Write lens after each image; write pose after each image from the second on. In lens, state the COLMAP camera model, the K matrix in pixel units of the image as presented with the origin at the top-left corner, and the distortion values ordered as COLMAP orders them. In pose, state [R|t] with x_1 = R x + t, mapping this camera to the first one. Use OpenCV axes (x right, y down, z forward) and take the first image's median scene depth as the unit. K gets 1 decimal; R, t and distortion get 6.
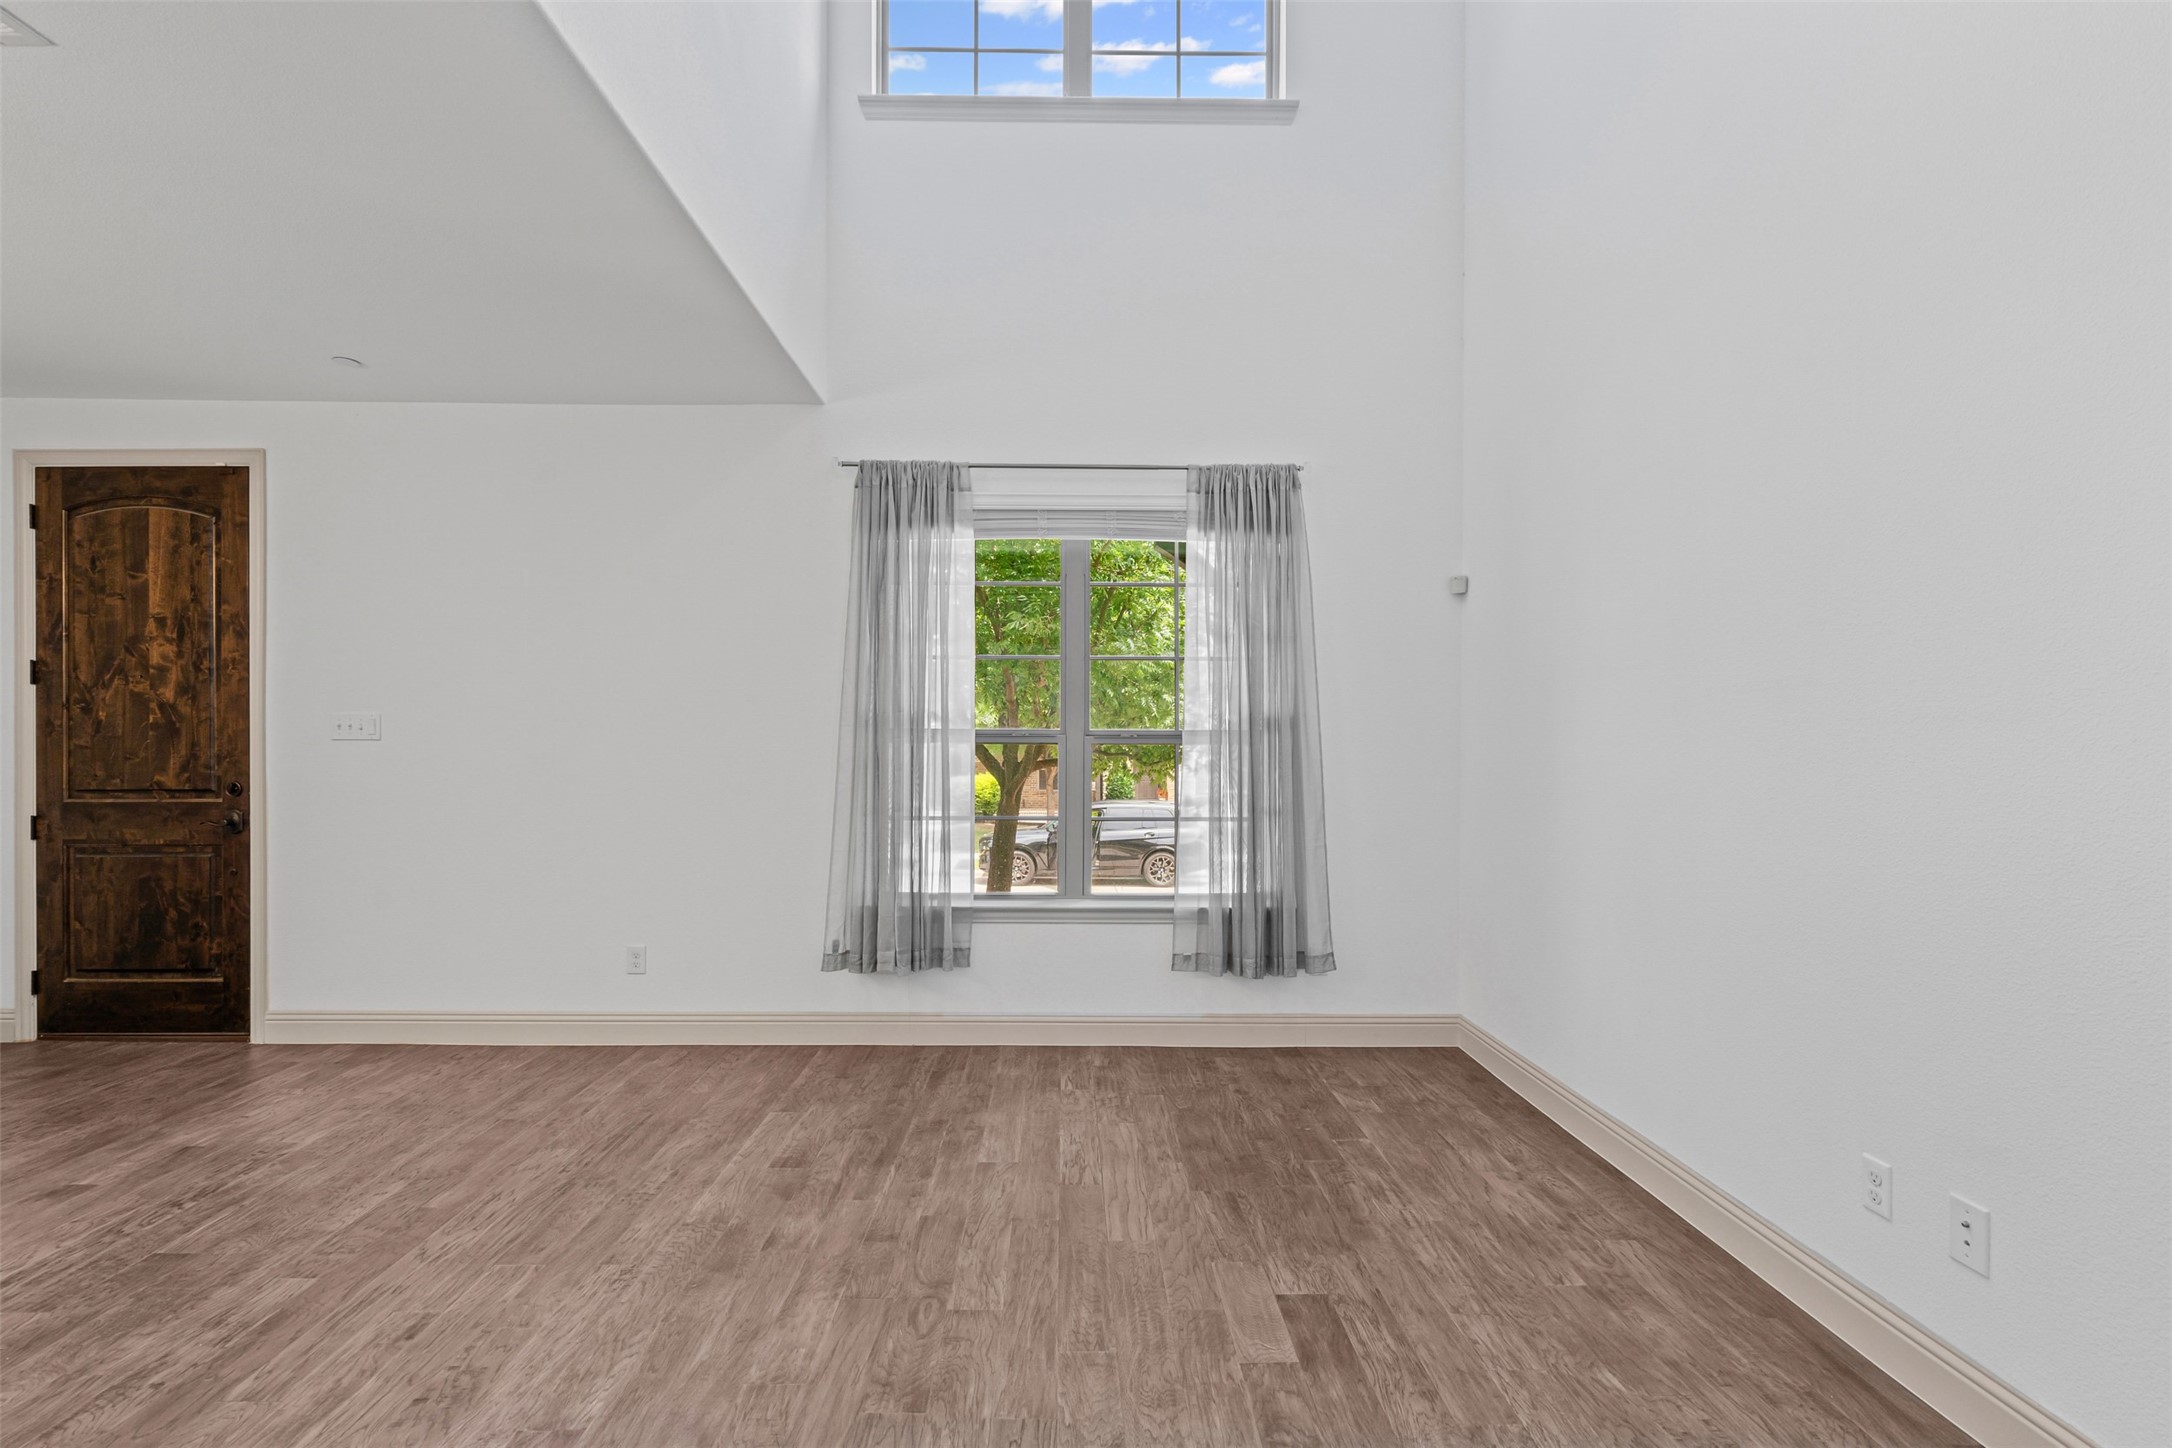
lens RADIAL K [[982.3, 0, 1074.1], [0, 982.3, 748.3], [0, 0, 1]] dist [-0.005762, 0.001061]
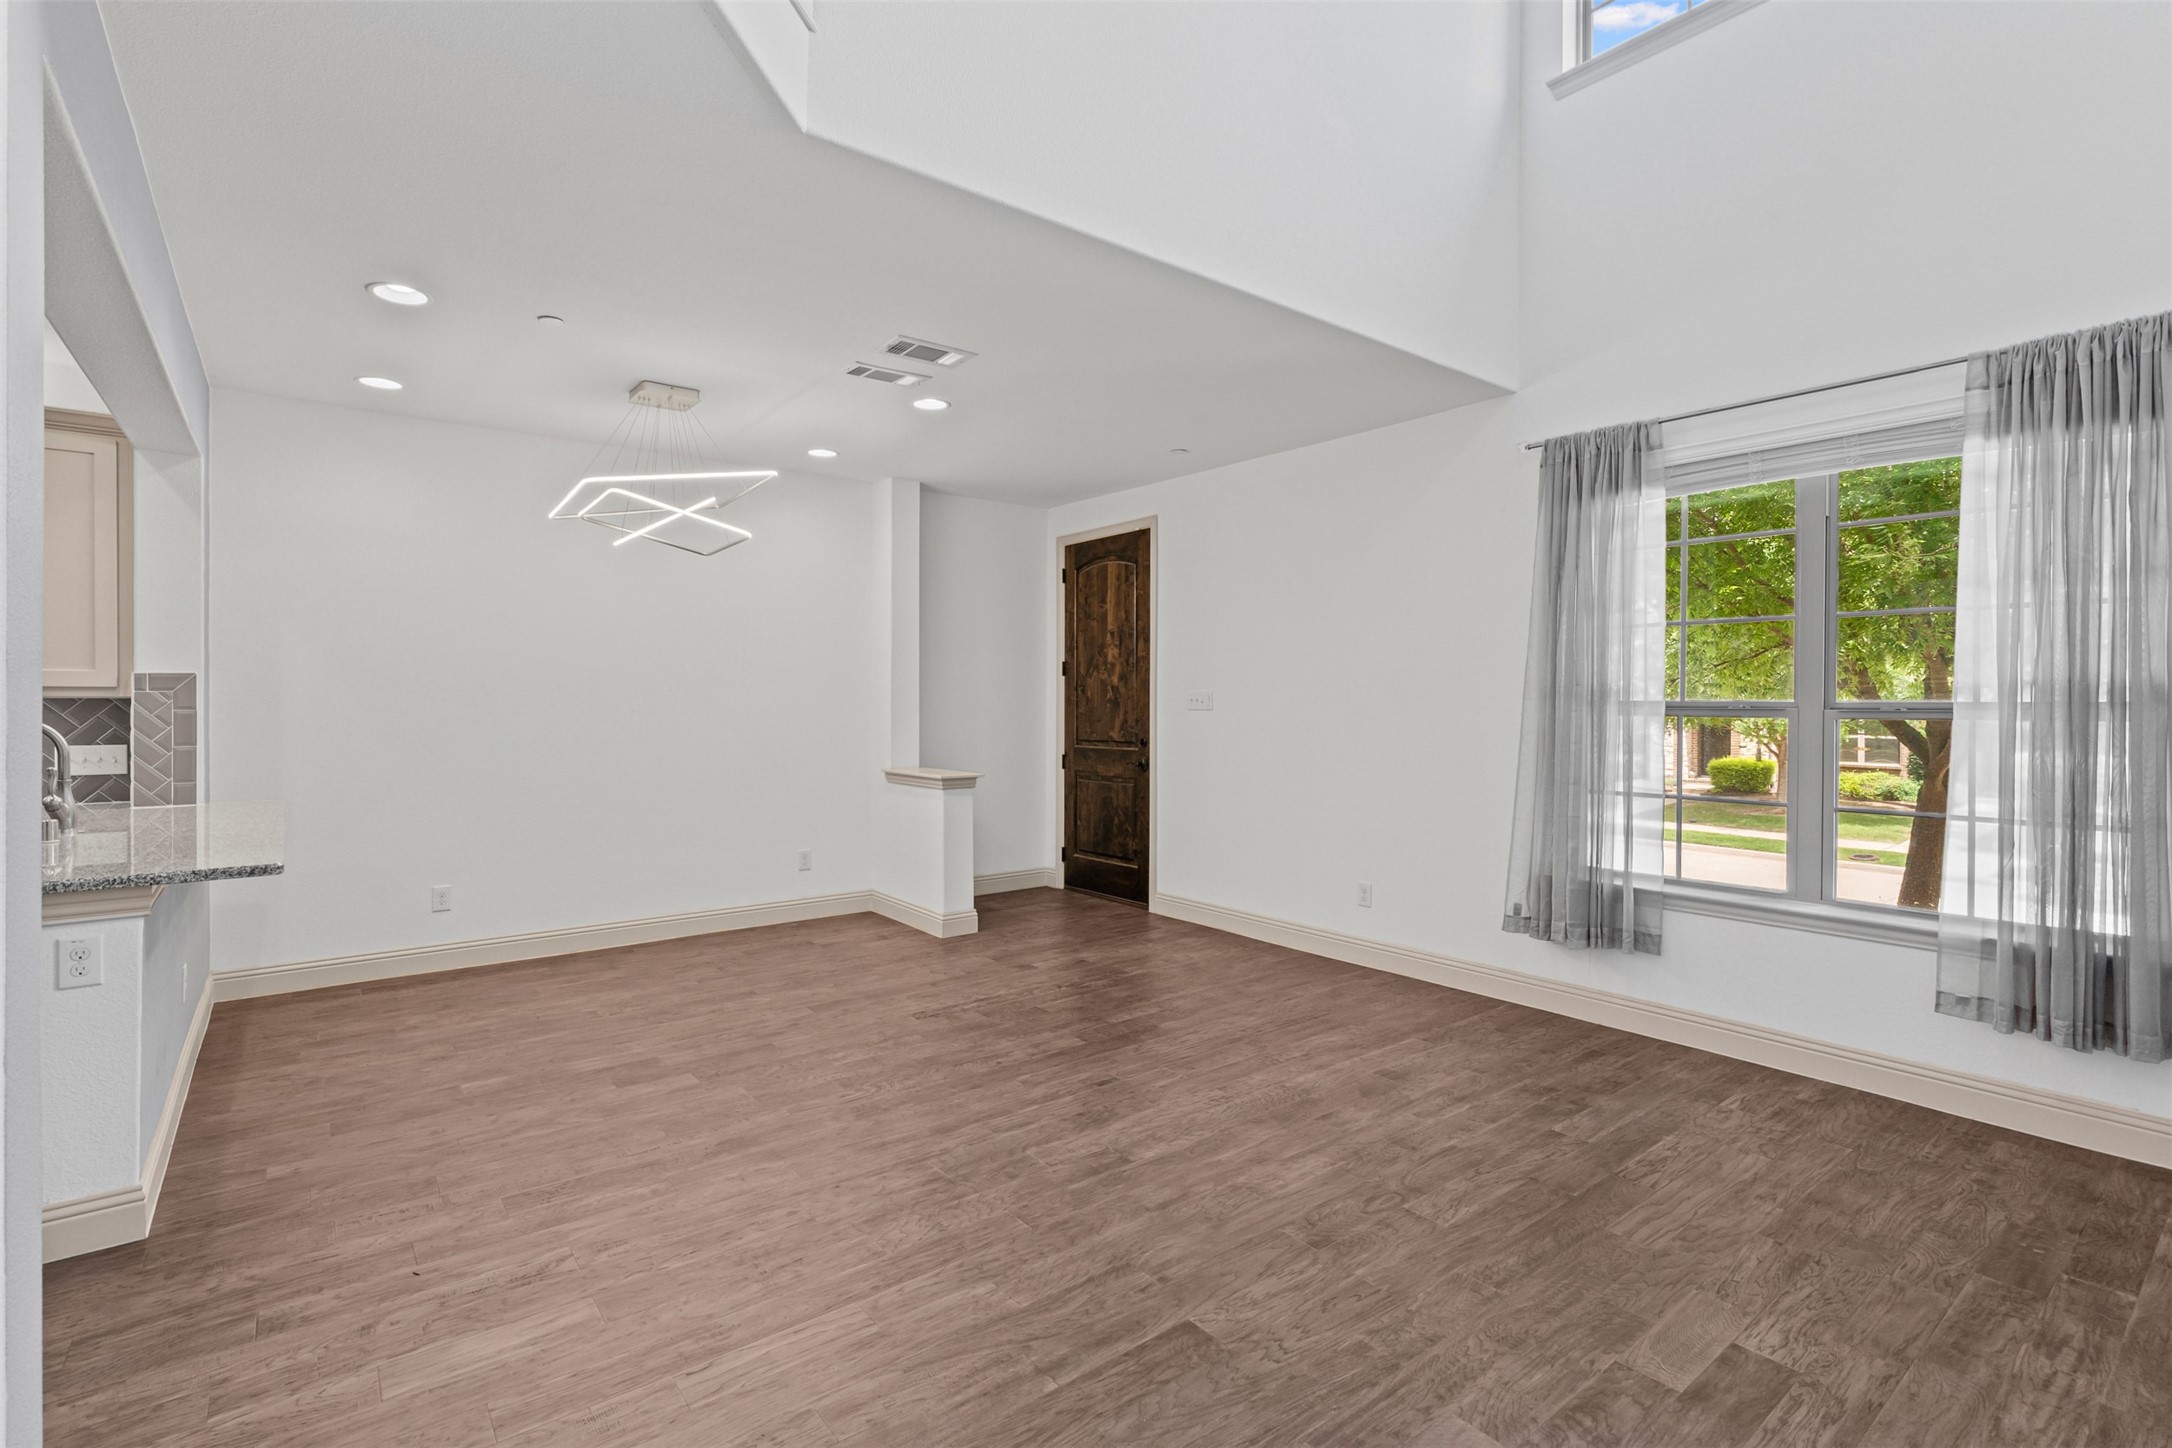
lens RADIAL K [[998.0, 0, 1084.0], [0, 998.0, 702.6], [0, 0, 1]] dist [-0.004462, 0.001168]
pose [[0.609836, -0.001266, -0.792527, 0.312857], [-0.004678, 0.999976, -0.005197, -0.011078], [0.792514, 0.006877, 0.609815, -0.015760]]
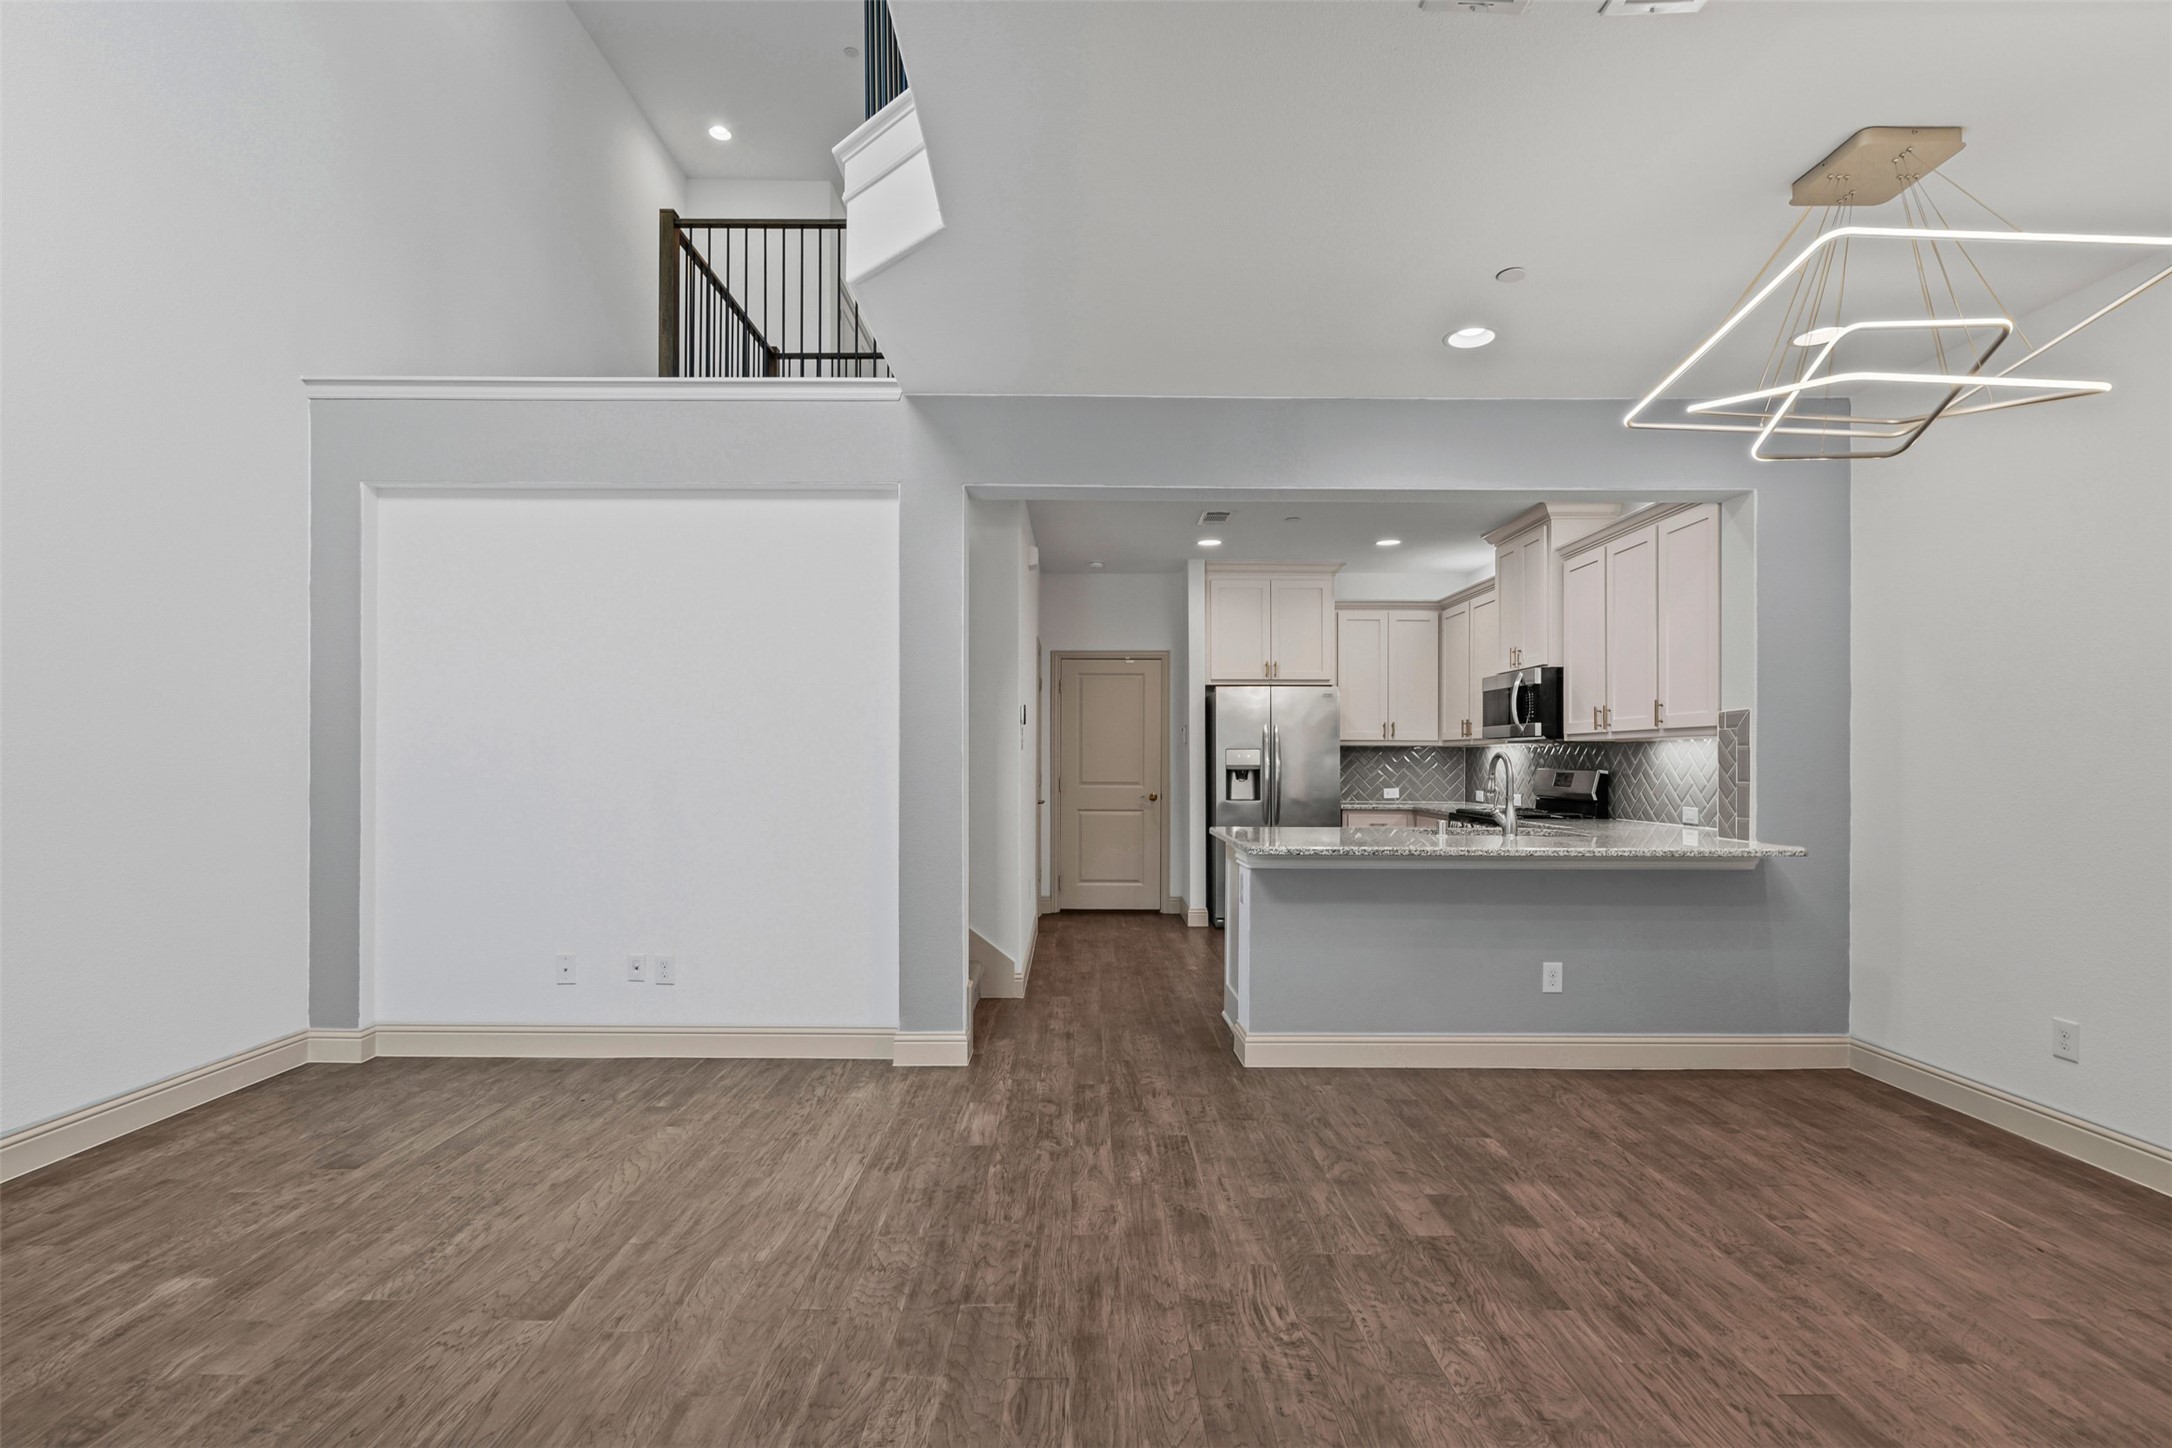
lens RADIAL K [[991.4, 0, 1076.1], [0, 991.4, 753.0], [0, 0, 1]] dist [-0.002546, 0.001241]
pose [[-0.999909, -0.006346, 0.011917, -0.348372], [-0.006356, 0.999979, -0.000864, 0.006010], [-0.011912, -0.000939, -0.999929, 0.869557]]
